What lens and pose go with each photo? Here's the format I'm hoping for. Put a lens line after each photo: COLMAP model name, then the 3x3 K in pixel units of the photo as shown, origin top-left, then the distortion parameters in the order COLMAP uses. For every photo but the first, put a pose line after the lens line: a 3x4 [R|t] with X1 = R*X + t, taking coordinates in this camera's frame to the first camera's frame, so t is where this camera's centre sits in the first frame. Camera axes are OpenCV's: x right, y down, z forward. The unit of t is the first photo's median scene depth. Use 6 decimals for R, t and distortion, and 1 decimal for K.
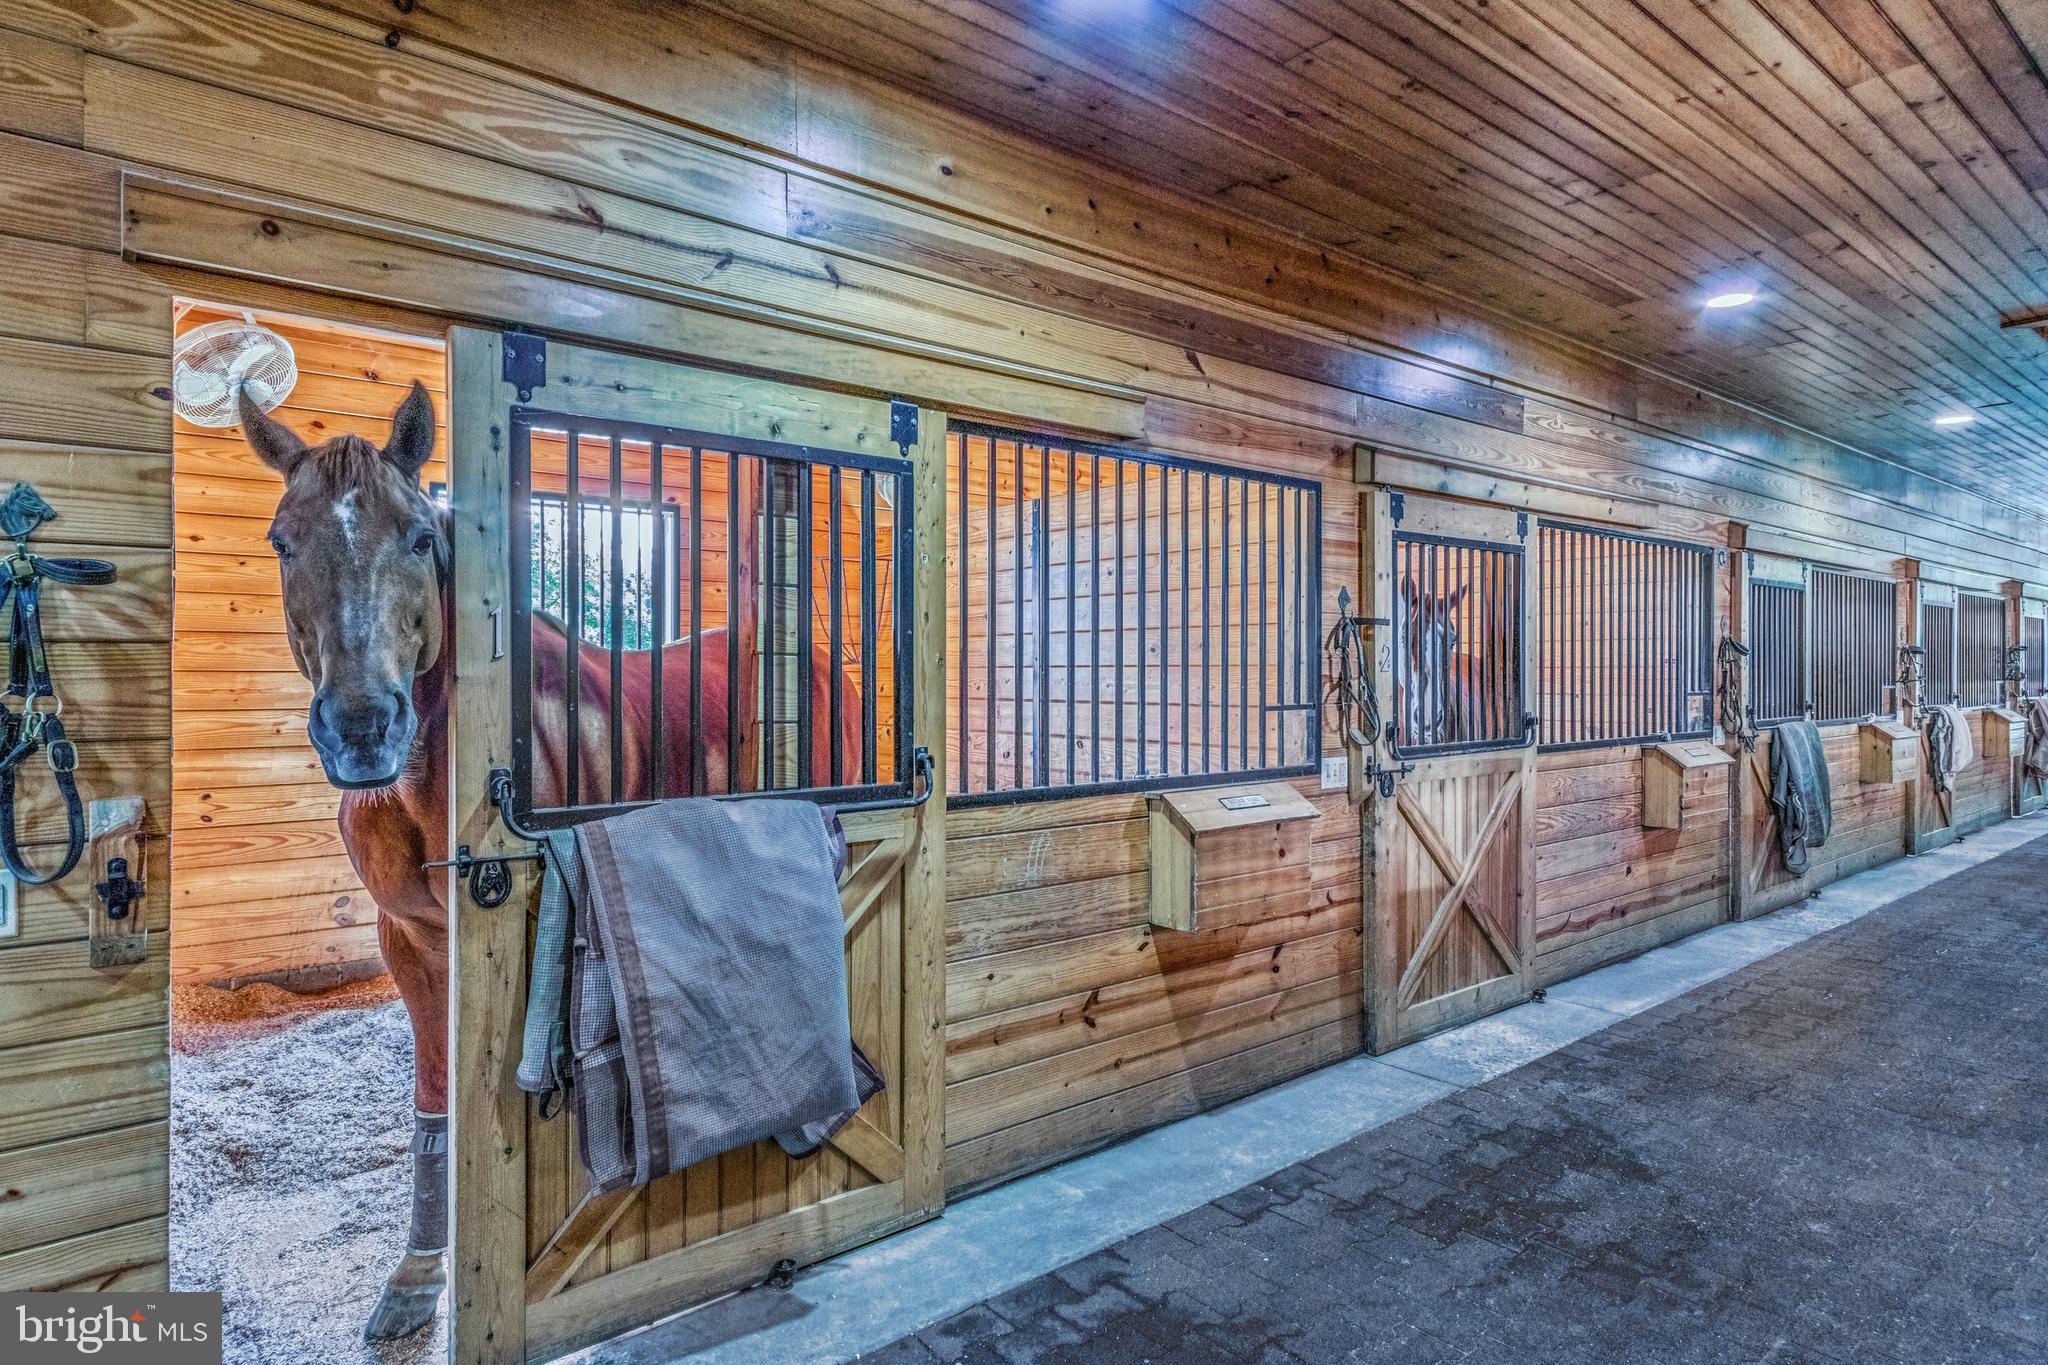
lens RADIAL K [[1136.3, 0, 1027.4], [0, 1136.3, 671.1], [0, 0, 1]] dist [0.000032, -0.000533]
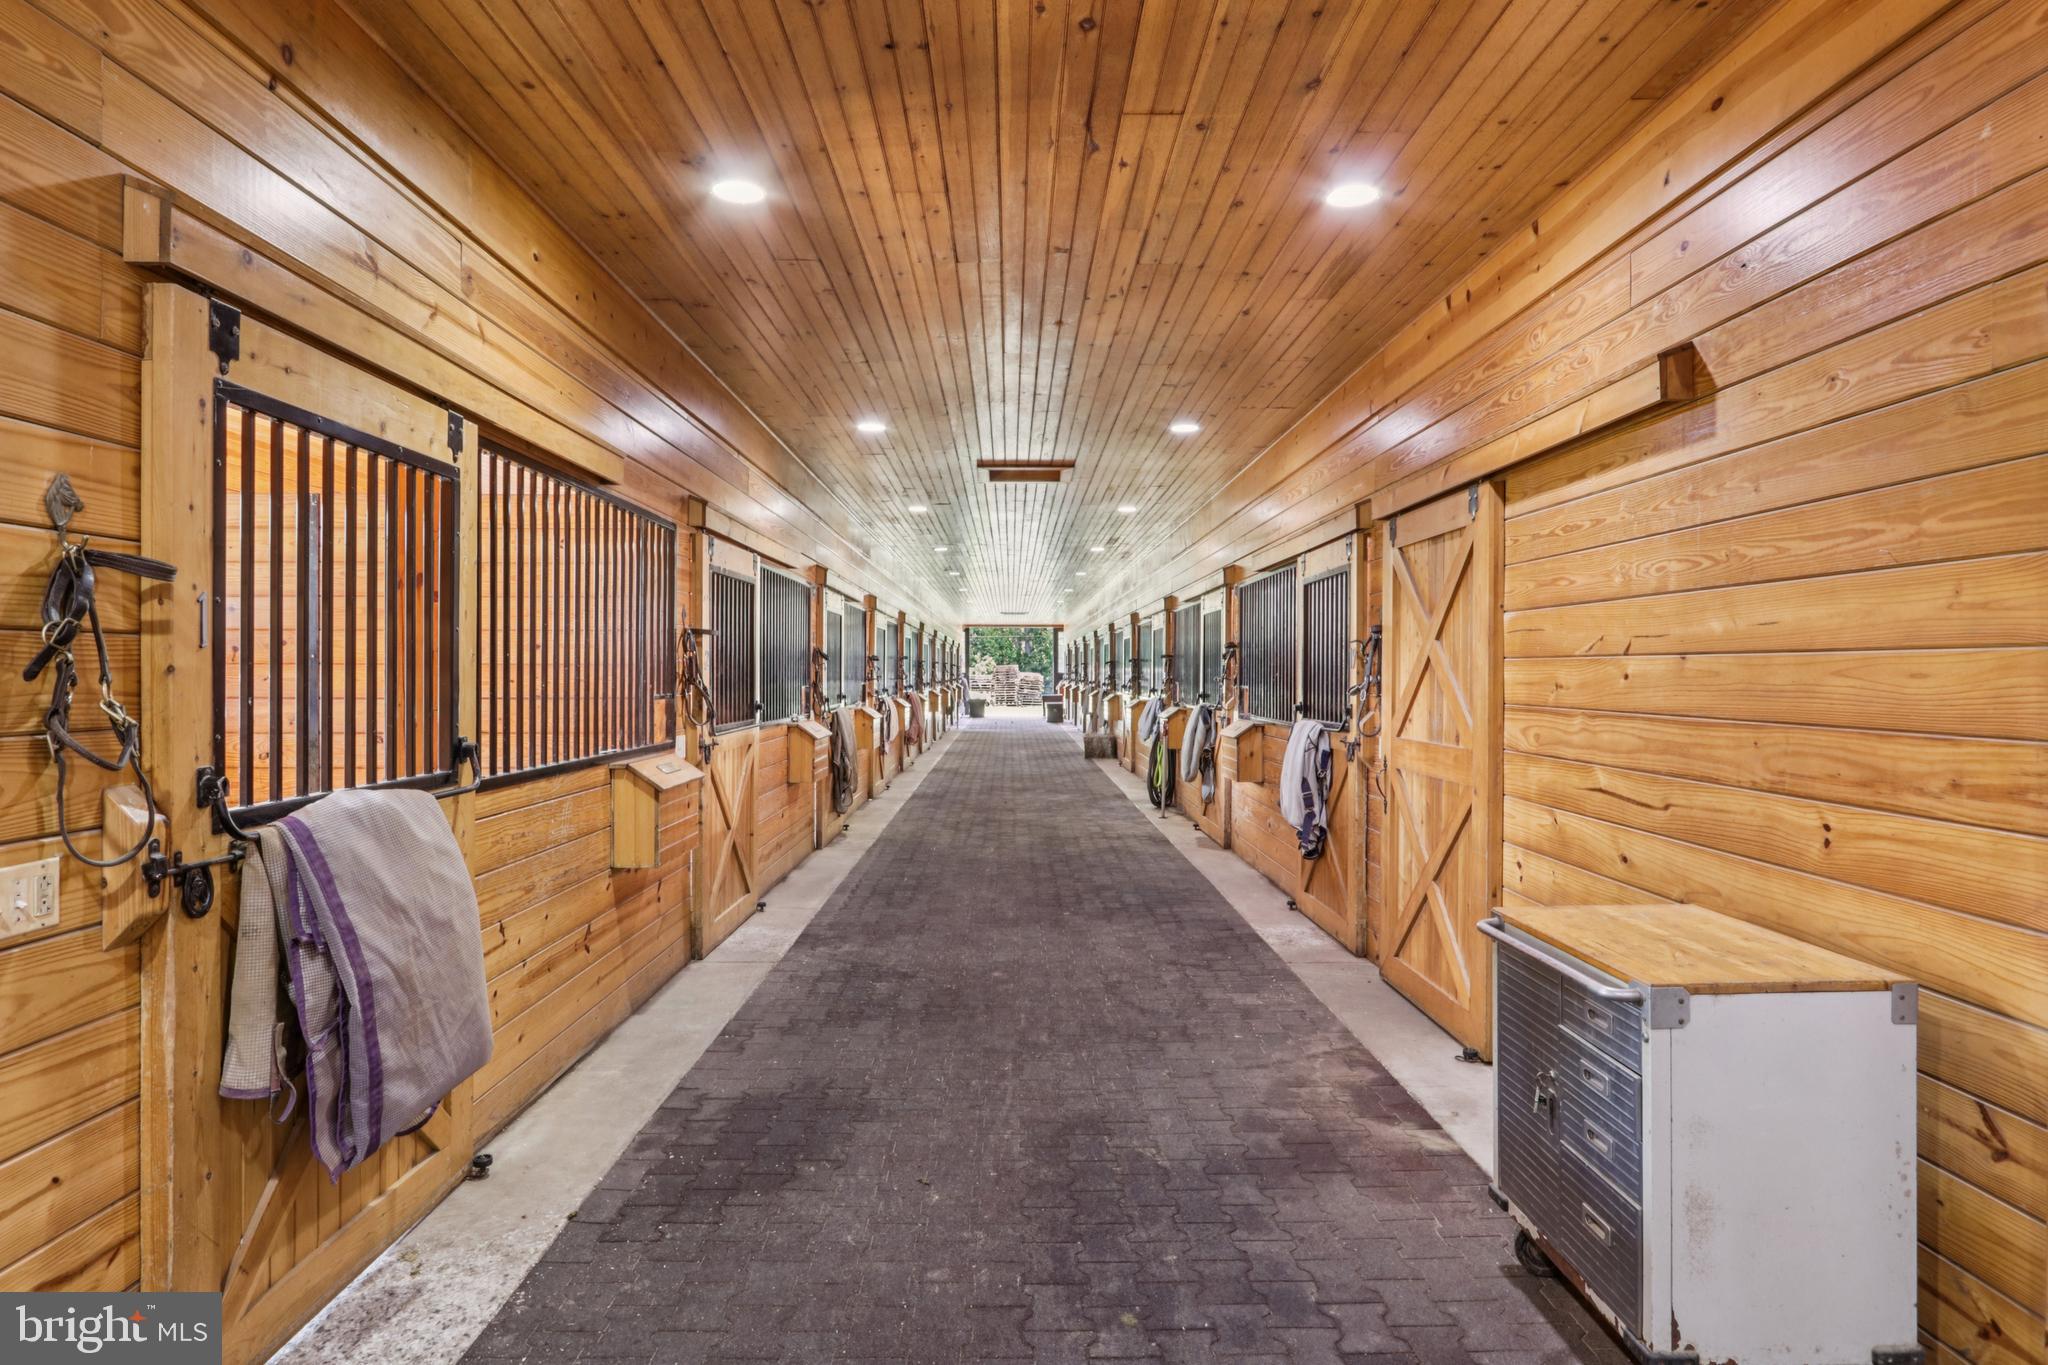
lens RADIAL K [[1136.3, 0, 1027.4], [0, 1136.3, 671.1], [0, 0, 1]] dist [0.000032, -0.000533]
pose [[0.627442, 0.003232, 0.778657, -0.650036], [-0.002098, 0.999995, -0.002460, 0.006036], [-0.778661, -0.000090, 0.627445, -0.170038]]
